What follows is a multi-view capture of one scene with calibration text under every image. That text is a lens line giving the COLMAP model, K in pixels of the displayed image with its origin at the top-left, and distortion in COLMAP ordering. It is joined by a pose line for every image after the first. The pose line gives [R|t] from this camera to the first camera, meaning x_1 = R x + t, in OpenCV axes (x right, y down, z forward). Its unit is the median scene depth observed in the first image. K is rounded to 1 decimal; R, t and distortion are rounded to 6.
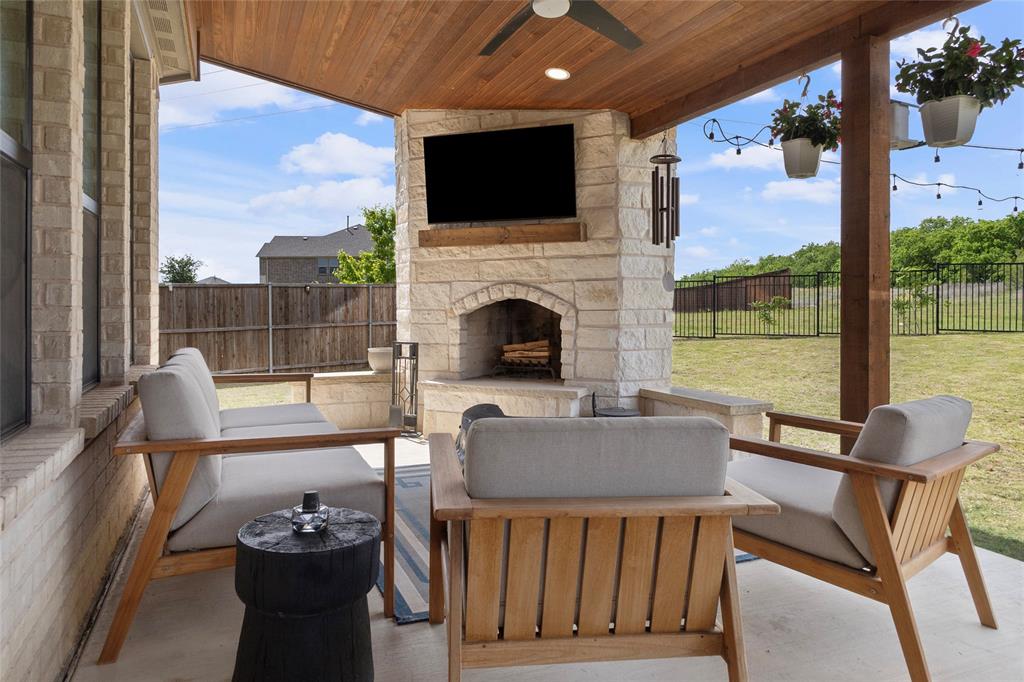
lens RADIAL K [[623.8, 0, 512.2], [0, 623.8, 308.3], [0, 0, 1]] dist [-0.000360, -0.000041]
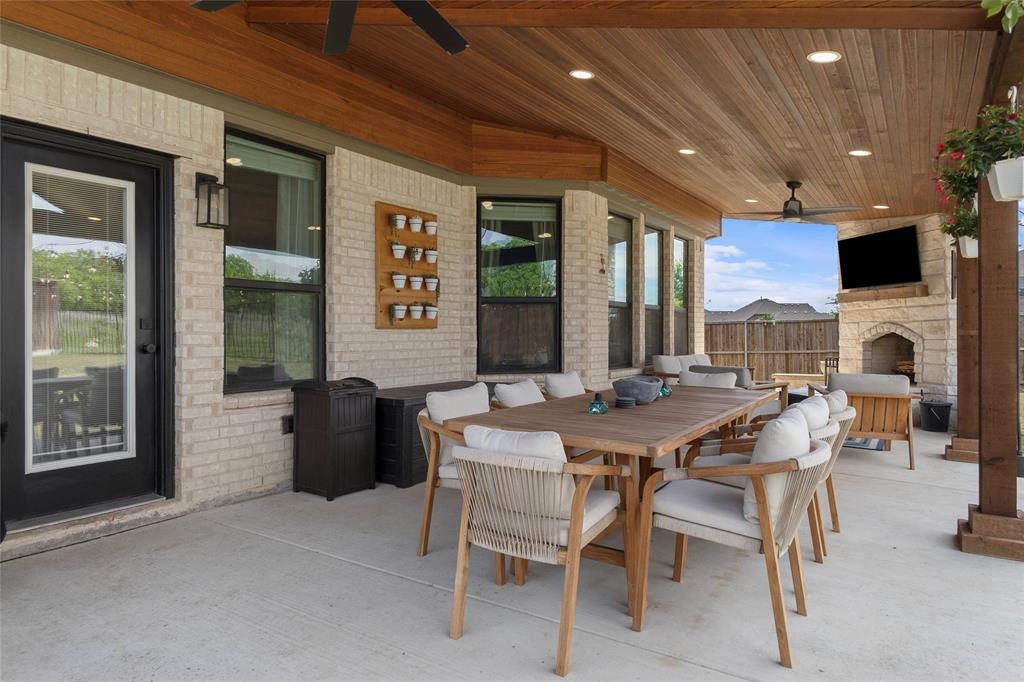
lens RADIAL K [[609.9, 0, 512.0], [0, 609.9, 341.0], [0, 0, 1]] dist [0.001406, 0.000270]
pose [[0.518411, 0.003043, -0.855126, 0.855544], [0.005605, 0.999960, 0.006956, -0.009361], [0.855113, -0.008399, 0.518374, -0.679984]]
